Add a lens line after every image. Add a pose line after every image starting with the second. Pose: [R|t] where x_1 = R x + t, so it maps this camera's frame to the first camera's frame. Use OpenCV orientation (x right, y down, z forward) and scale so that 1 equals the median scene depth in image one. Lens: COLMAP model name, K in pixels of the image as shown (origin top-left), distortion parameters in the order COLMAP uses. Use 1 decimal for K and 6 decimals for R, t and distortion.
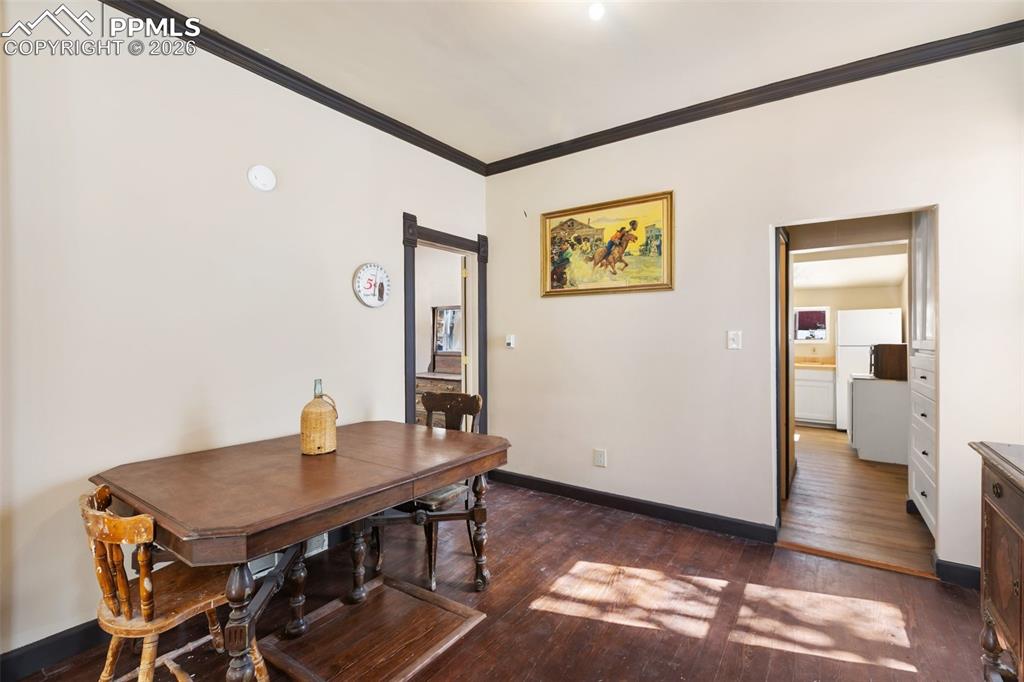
lens RADIAL K [[460.7, 0, 517.8], [0, 460.7, 339.1], [0, 0, 1]] dist [-0.010875, -0.001275]
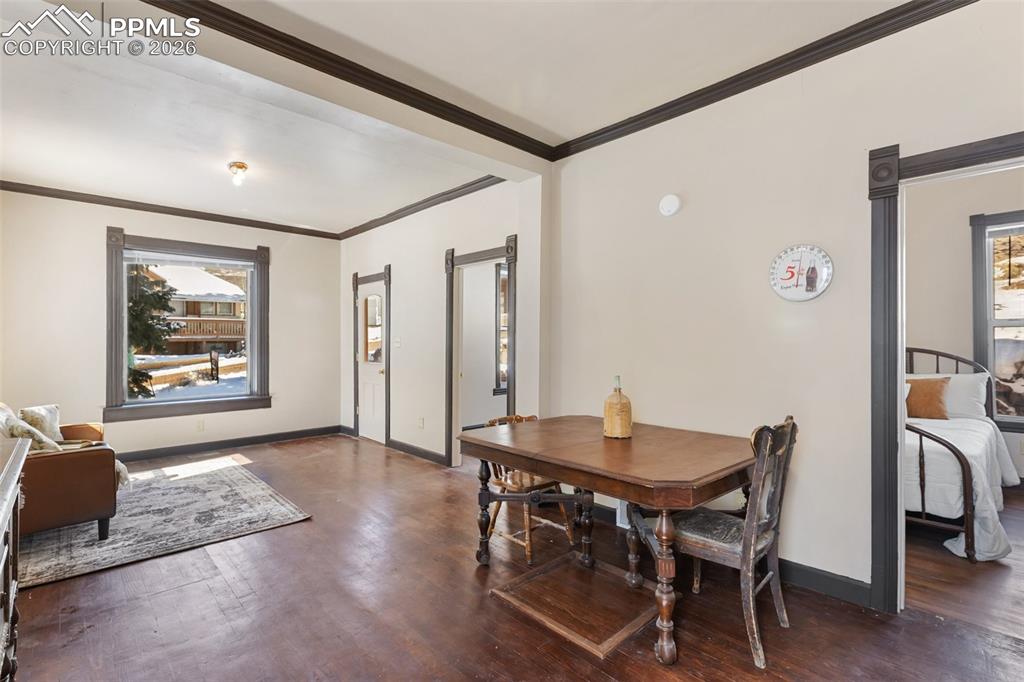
lens RADIAL K [[460.7, 0, 510.4], [0, 460.7, 343.5], [0, 0, 1]] dist [-0.010875, -0.001275]
pose [[-0.205556, 0.004549, -0.978635, 0.499643], [0.002110, 0.999989, 0.004205, -0.000957], [0.978643, -0.001200, -0.205563, 0.613665]]
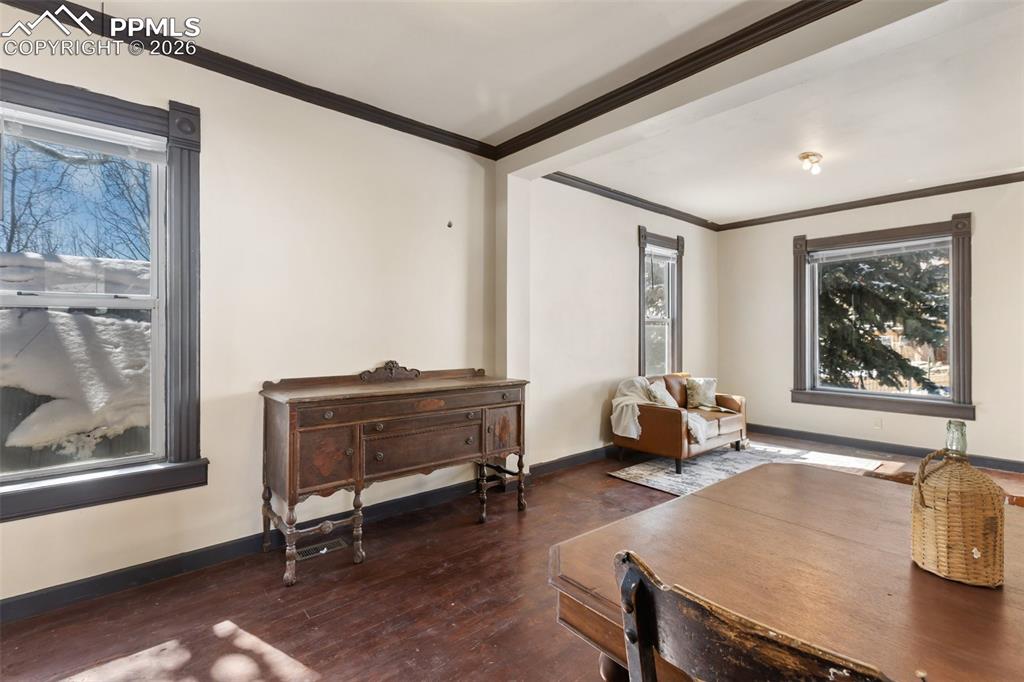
lens RADIAL K [[460.7, 0, 511.6], [0, 460.7, 330.1], [0, 0, 1]] dist [-0.010875, -0.001275]
pose [[-0.964335, 0.002195, 0.264677, -0.073930], [-0.000205, 0.999959, -0.009040, -0.002941], [-0.264686, -0.008772, -0.964295, 0.992795]]
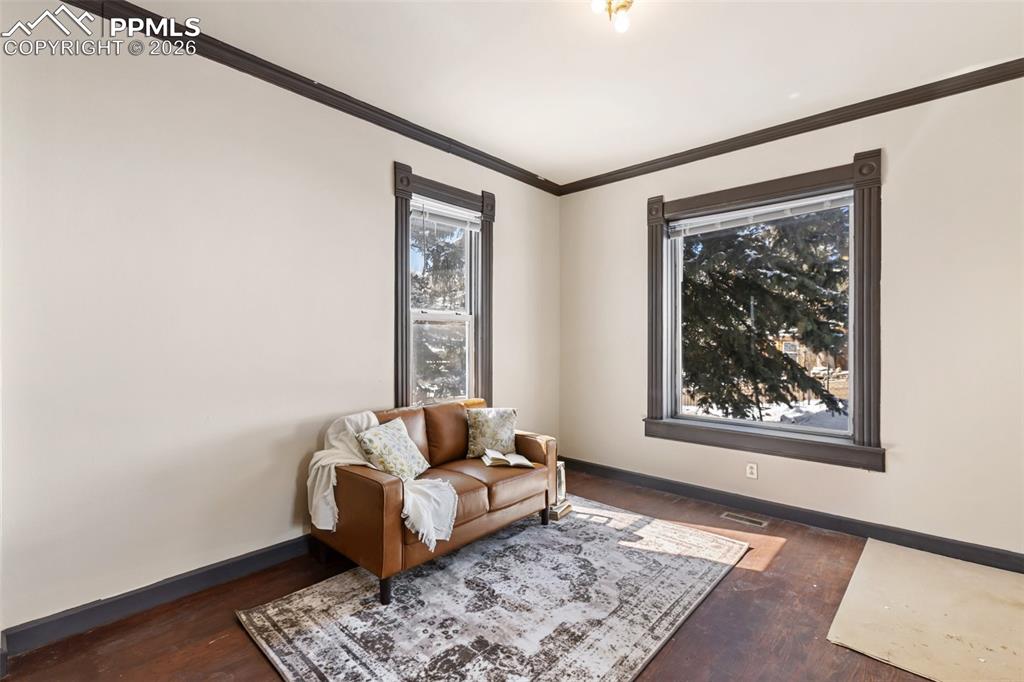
lens RADIAL K [[460.7, 0, 517.3], [0, 460.7, 340.4], [0, 0, 1]] dist [-0.010875, -0.001275]
pose [[-0.991777, 0.001606, 0.127965, -0.446018], [0.001604, 0.999999, -0.000116, 0.000652], [-0.127965, 0.000090, -0.991779, 0.304359]]
